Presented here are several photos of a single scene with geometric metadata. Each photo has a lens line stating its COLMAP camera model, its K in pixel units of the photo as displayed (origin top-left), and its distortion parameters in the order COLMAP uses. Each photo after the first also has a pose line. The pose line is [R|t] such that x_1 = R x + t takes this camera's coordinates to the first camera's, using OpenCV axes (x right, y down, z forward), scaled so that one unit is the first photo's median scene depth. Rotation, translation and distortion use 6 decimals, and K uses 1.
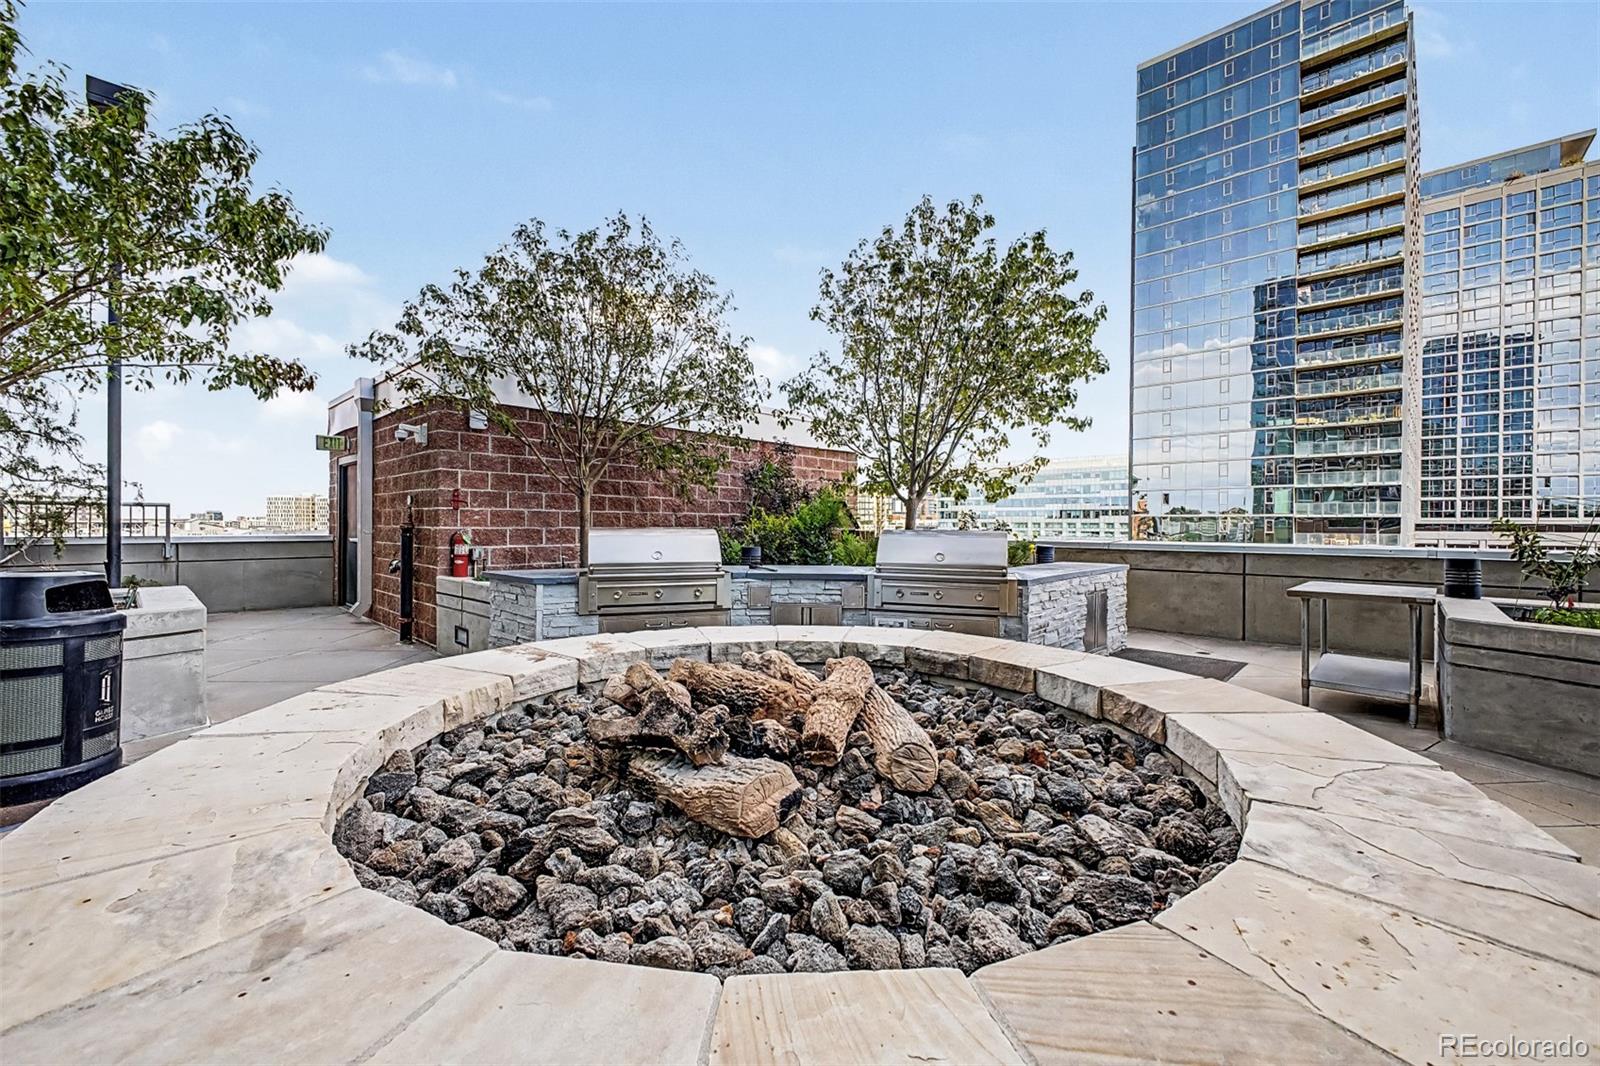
lens RADIAL K [[645.9, 0, 800.0], [0, 645.9, 533.0], [0, 0, 1]] dist [0.001975, 0.000114]
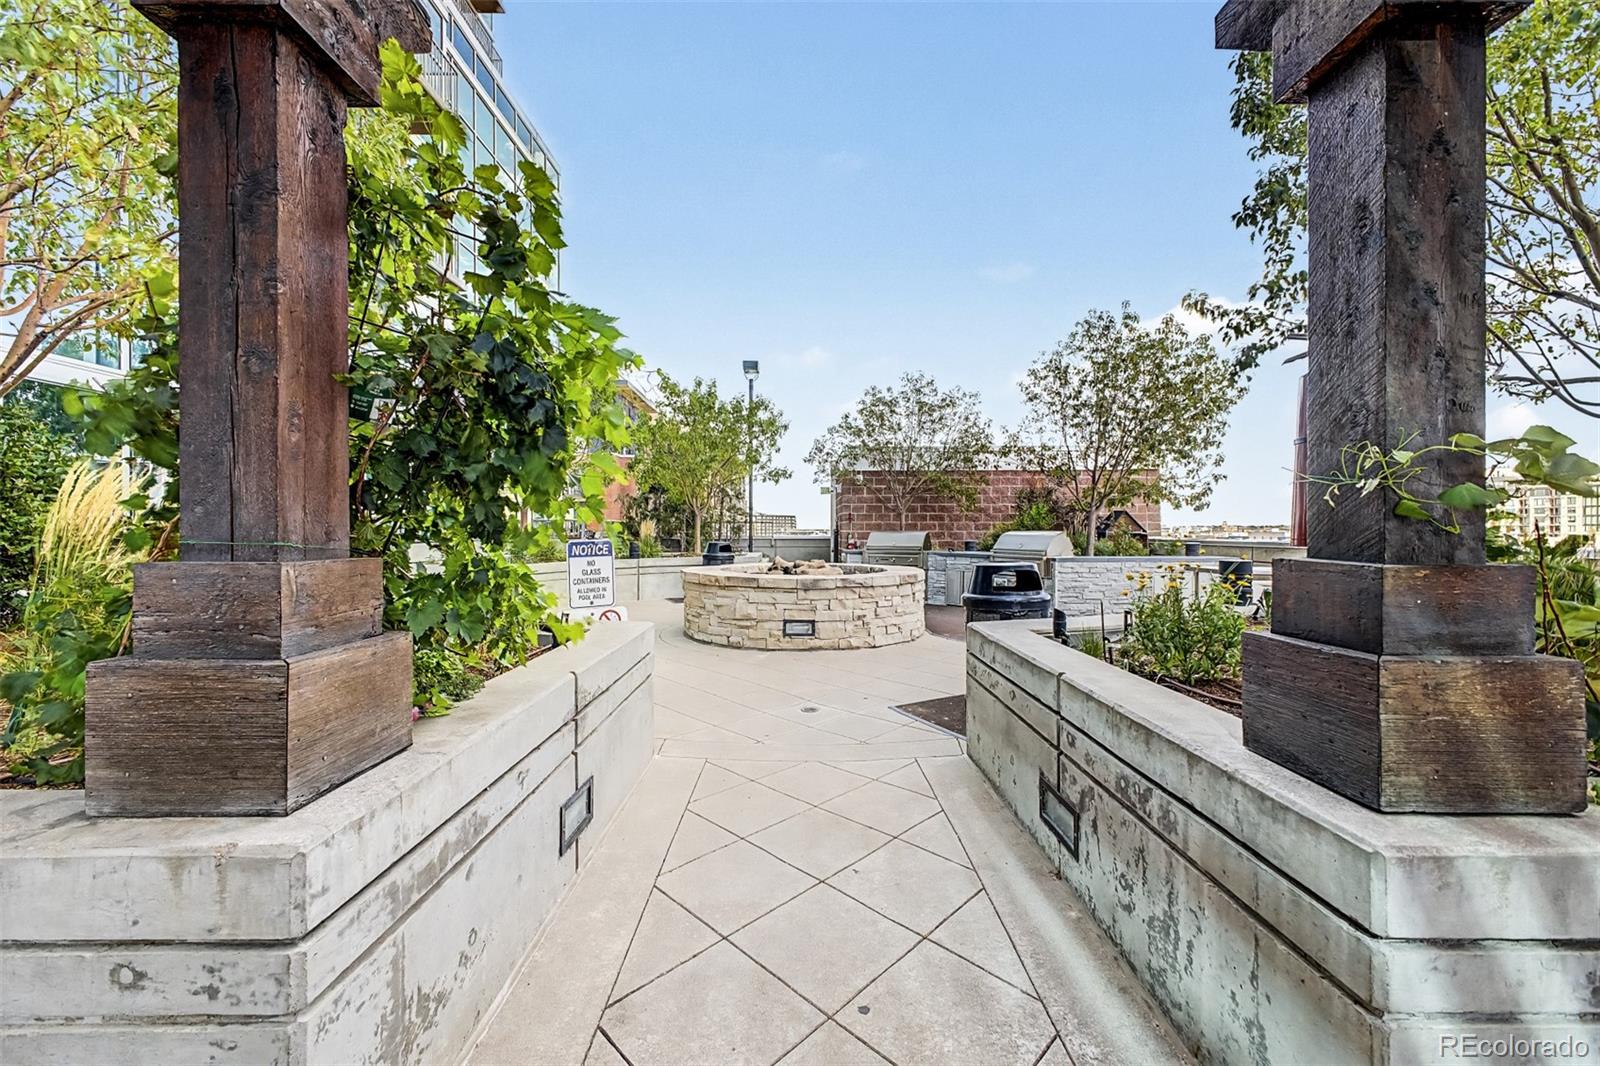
lens RADIAL K [[645.9, 0, 800.0], [0, 645.9, 533.0], [0, 0, 1]] dist [0.001975, 0.000114]
pose [[0.671280, -0.000456, -0.741204, 0.942864], [-0.006509, 0.999958, -0.006510, 0.013483], [0.741175, 0.009194, 0.671249, -0.566053]]
